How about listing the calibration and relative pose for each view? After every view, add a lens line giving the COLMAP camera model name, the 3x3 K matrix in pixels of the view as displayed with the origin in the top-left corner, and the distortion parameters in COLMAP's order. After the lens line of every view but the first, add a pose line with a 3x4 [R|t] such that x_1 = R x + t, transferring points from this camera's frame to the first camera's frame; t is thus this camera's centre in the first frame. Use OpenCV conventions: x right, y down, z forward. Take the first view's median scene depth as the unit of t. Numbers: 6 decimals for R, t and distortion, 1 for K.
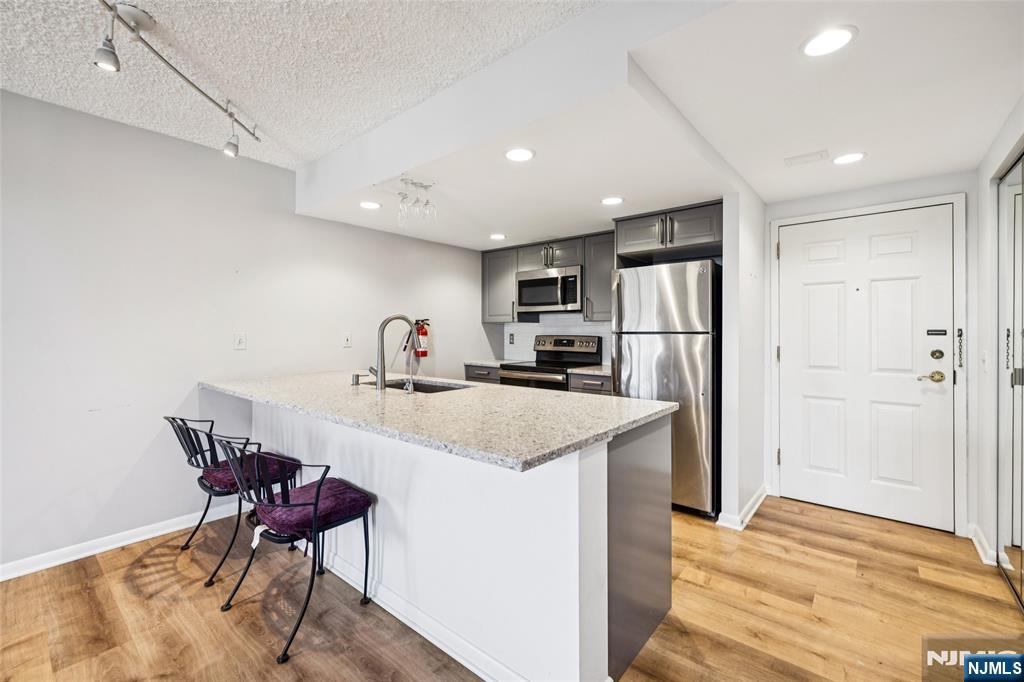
lens RADIAL K [[442.5, 0, 508.5], [0, 442.5, 326.9], [0, 0, 1]] dist [0.001353, -0.000032]
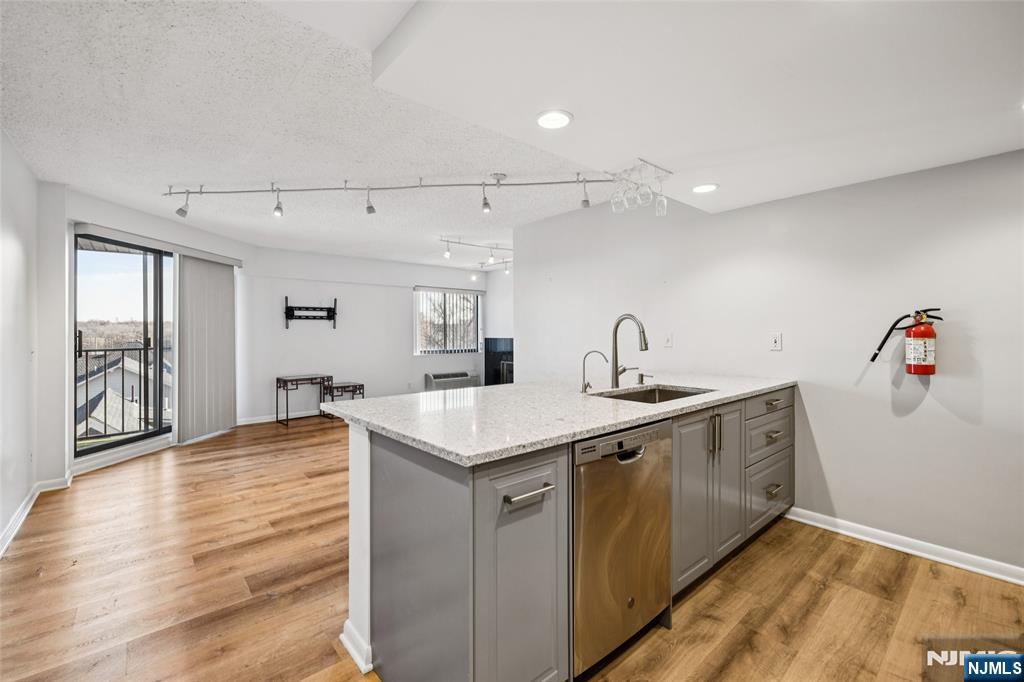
lens RADIAL K [[442.5, 0, 513.7], [0, 442.5, 338.6], [0, 0, 1]] dist [0.001353, -0.000032]
pose [[-0.139935, 0.012662, -0.990080, 0.508534], [0.015186, 0.999828, 0.010641, 0.006747], [0.990044, -0.013547, -0.140103, 0.595785]]
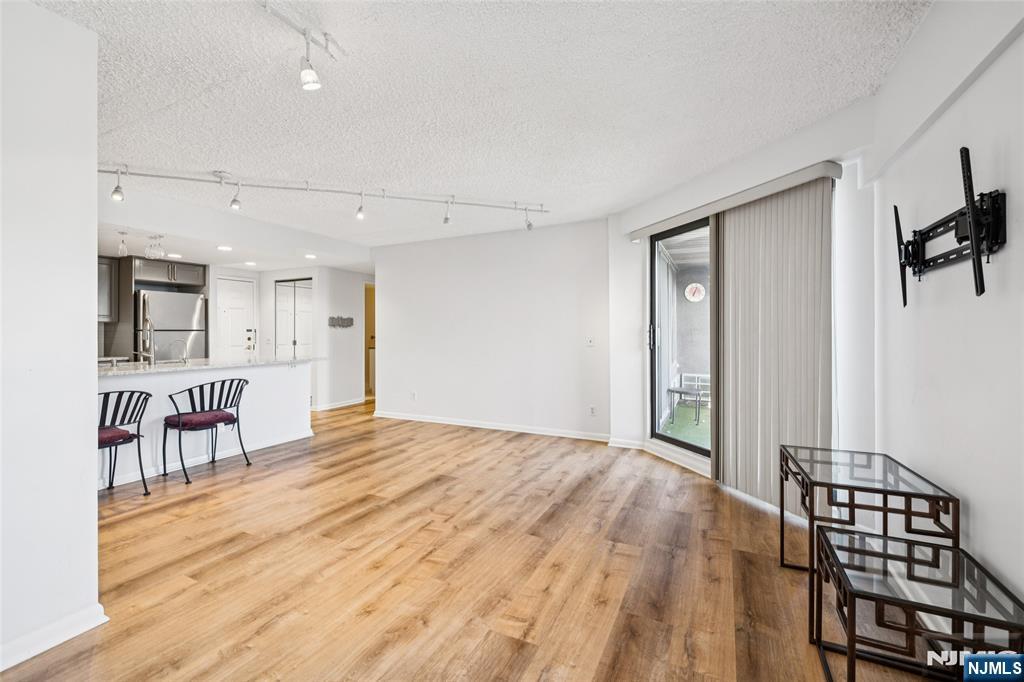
lens RADIAL K [[442.5, 0, 510.4], [0, 442.5, 331.6], [0, 0, 1]] dist [0.001353, -0.000032]
pose [[-0.240551, 0.000778, 0.970636, -1.381446], [-0.009591, 0.999949, -0.003179, 0.009197], [-0.970589, -0.010074, -0.240531, 0.091062]]
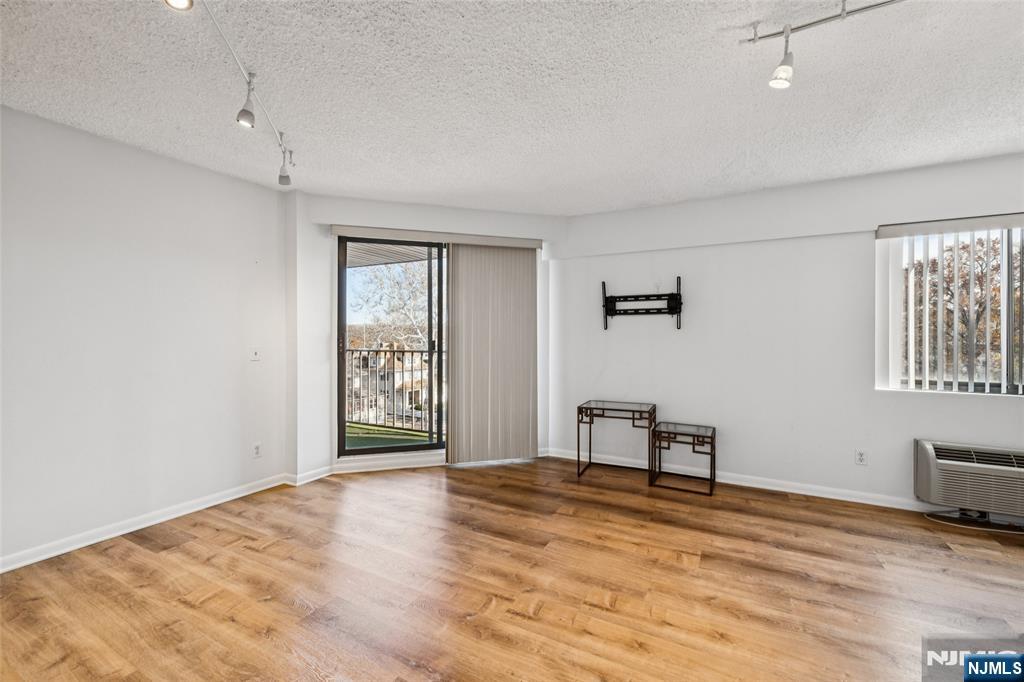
lens RADIAL K [[442.5, 0, 498.3], [0, 442.5, 341.3], [0, 0, 1]] dist [0.001353, -0.000032]
pose [[-0.976642, -0.002369, -0.214862, -0.508483], [-0.002891, 0.999994, 0.002116, 0.001648], [0.214856, 0.002688, -0.976642, 0.546949]]
